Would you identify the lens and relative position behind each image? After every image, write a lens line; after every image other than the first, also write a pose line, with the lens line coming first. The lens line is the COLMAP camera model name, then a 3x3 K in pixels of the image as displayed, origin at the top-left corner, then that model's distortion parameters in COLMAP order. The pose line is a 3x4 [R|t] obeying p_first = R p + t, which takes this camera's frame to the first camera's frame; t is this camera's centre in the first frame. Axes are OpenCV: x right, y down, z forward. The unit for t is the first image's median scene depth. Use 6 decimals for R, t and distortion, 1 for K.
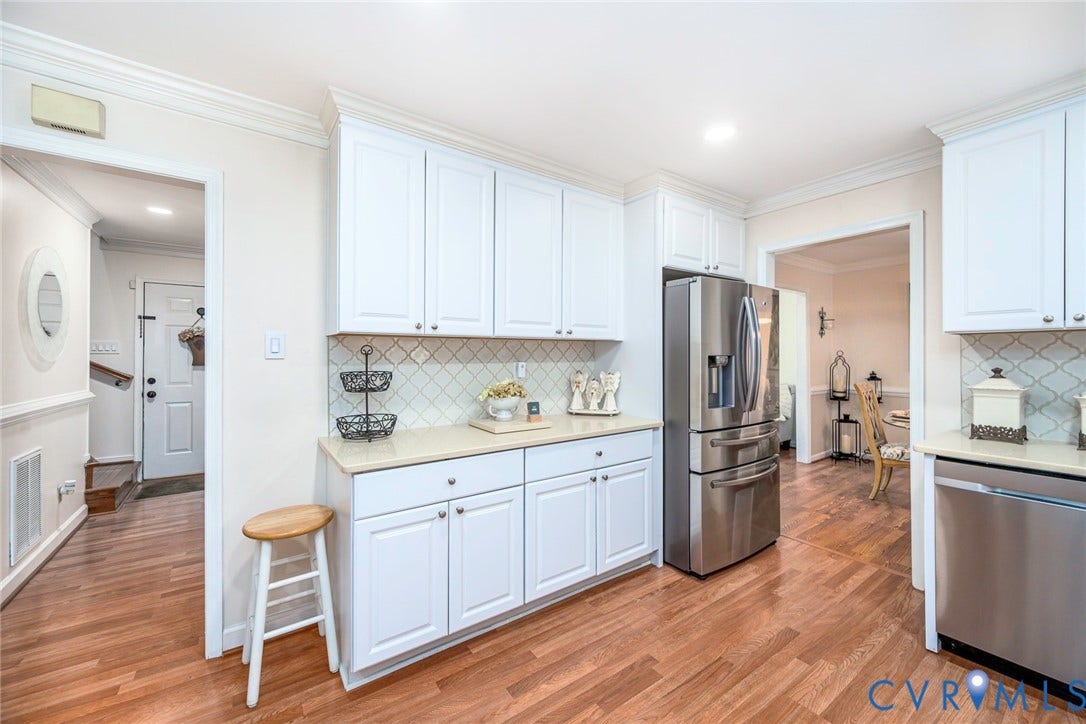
lens RADIAL K [[424.6, 0, 546.1], [0, 424.6, 358.3], [0, 0, 1]] dist [-0.000910, -0.000738]
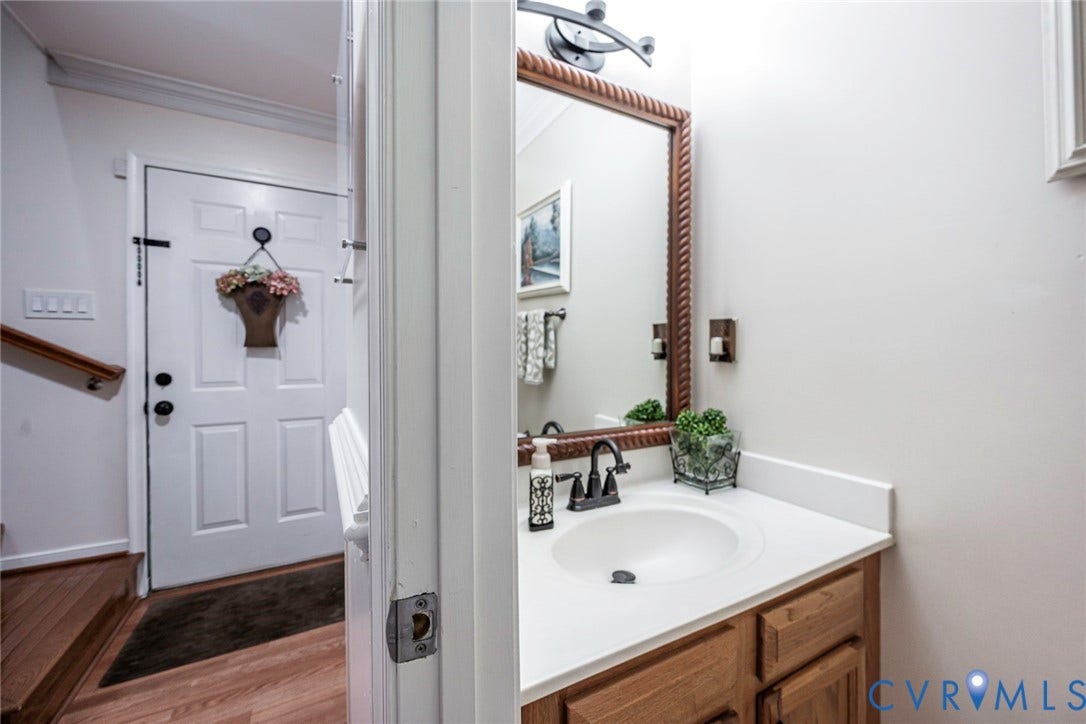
lens RADIAL K [[424.6, 0, 548.6], [0, 424.6, 355.8], [0, 0, 1]] dist [-0.000910, -0.000738]
pose [[0.991464, 0.000455, -0.130377, -0.452713], [0.001560, 0.999881, 0.015352, 0.021098], [0.130368, -0.015424, 0.991346, 0.597076]]
